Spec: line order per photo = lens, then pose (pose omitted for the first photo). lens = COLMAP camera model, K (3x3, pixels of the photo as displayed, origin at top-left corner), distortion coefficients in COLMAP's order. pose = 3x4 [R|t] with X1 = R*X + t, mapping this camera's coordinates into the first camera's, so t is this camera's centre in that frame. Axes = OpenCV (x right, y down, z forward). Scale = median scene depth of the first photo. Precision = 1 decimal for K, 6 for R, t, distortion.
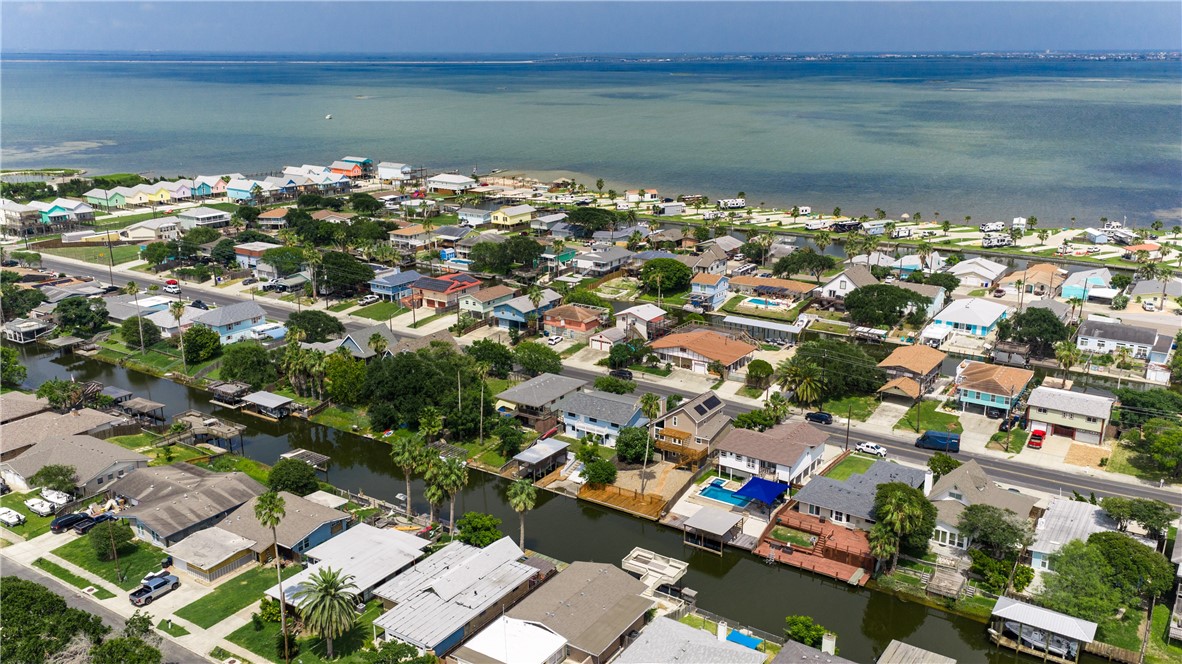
lens RADIAL K [[973.1, 0, 591.6], [0, 973.1, 330.5], [0, 0, 1]] dist [0.062205, -0.038302]
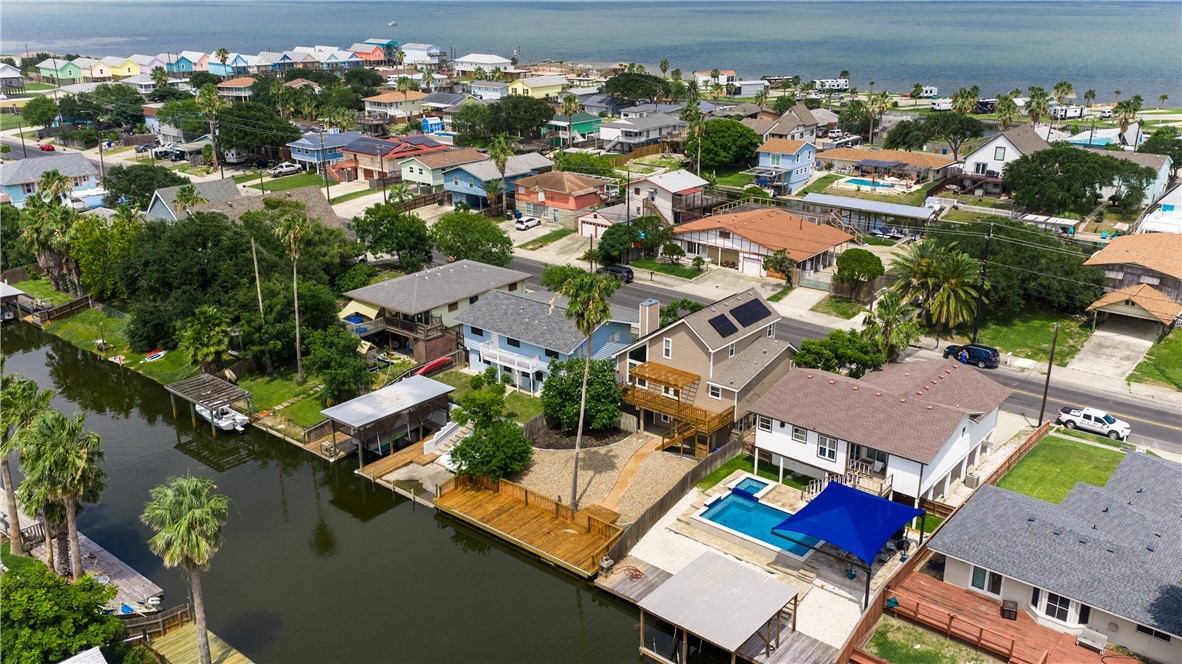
lens RADIAL K [[973.1, 0, 588.8], [0, 973.1, 332.2], [0, 0, 1]] dist [0.062205, -0.038302]
pose [[0.994681, 0.032042, -0.097894, 0.080291], [-0.026080, 0.997761, 0.061581, 0.049383], [0.099648, -0.058700, 0.993290, 0.456699]]
